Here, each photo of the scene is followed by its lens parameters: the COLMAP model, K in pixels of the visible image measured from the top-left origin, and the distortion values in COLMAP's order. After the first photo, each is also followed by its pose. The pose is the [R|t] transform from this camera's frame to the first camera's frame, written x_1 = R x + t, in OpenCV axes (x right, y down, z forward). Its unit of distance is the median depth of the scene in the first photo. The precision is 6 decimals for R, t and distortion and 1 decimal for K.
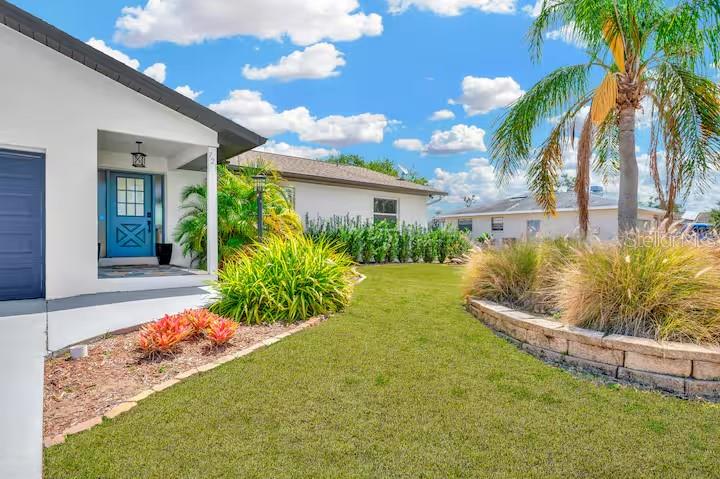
lens RADIAL K [[317.6, 0, 331.0], [0, 317.6, 238.4], [0, 0, 1]] dist [0.000205, -0.000056]
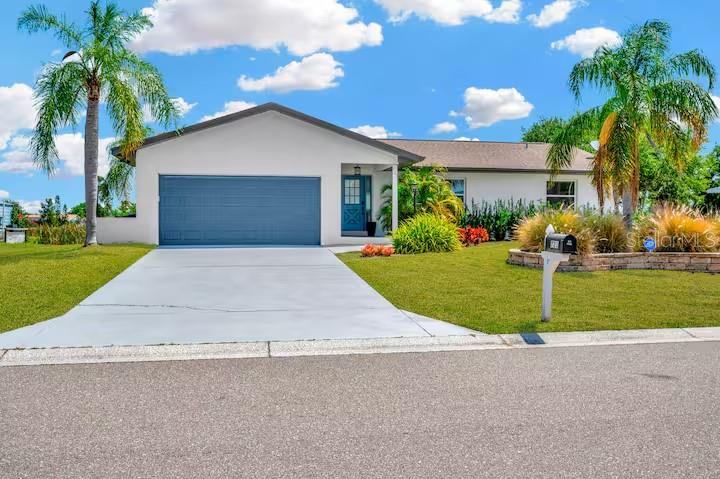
lens RADIAL K [[287.1, 0, 362.8], [0, 287.1, 237.8], [0, 0, 1]] dist [0.000006, 0.000028]
pose [[0.869284, 0.032715, -0.493229, 0.200806], [-0.002849, 0.998123, 0.061182, 0.013569], [0.494305, -0.051780, 0.867745, -0.360799]]
